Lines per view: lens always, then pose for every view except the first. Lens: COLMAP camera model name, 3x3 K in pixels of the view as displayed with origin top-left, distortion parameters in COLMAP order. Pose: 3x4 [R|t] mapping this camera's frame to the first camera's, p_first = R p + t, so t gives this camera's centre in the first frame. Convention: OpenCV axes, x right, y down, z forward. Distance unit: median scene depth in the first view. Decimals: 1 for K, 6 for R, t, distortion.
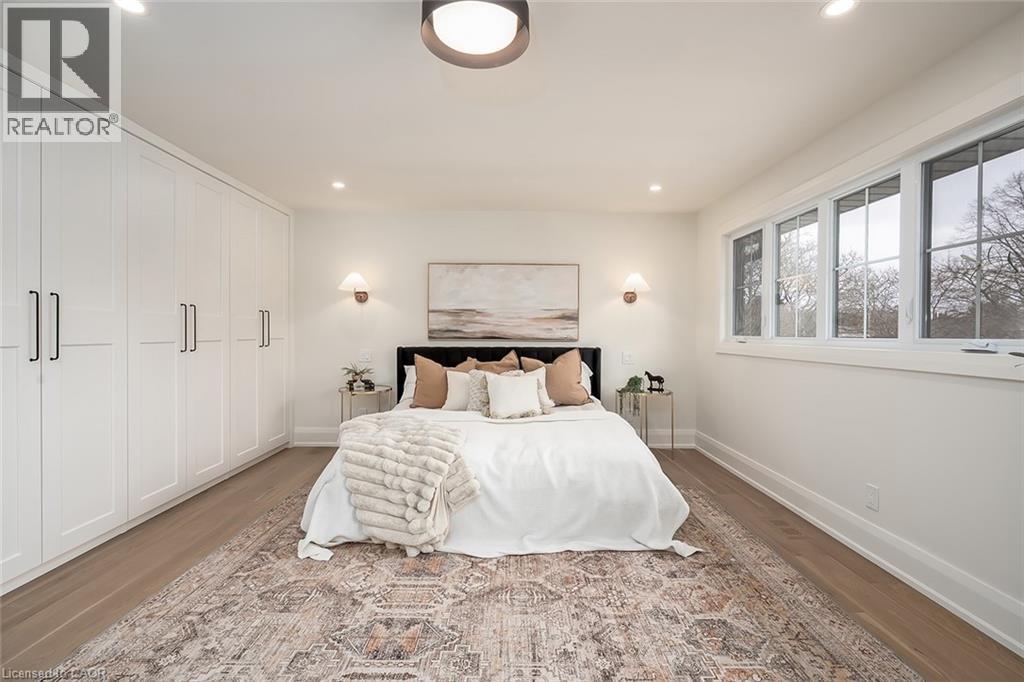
lens RADIAL K [[474.9, 0, 512.0], [0, 474.9, 341.0], [0, 0, 1]] dist [0.000822, 0.000346]
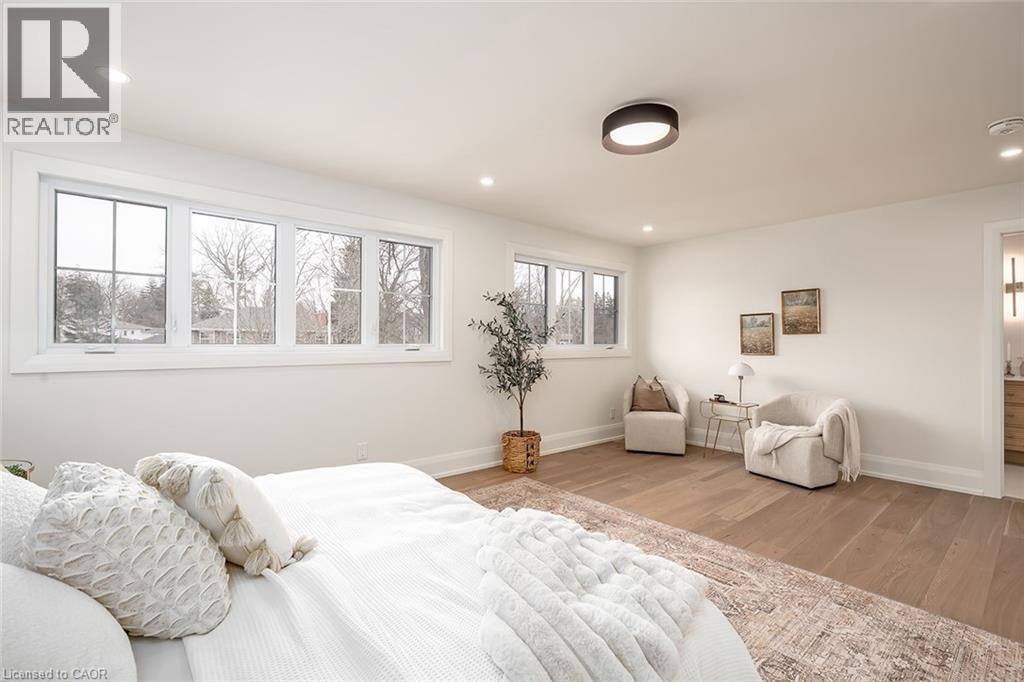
lens RADIAL K [[474.9, 0, 512.0], [0, 474.9, 341.0], [0, 0, 1]] dist [0.000822, 0.000346]
pose [[-0.659227, -0.005523, 0.751924, -0.837420], [0.003517, 0.999939, 0.010428, -0.038529], [-0.751936, 0.009519, -0.659168, 2.059776]]
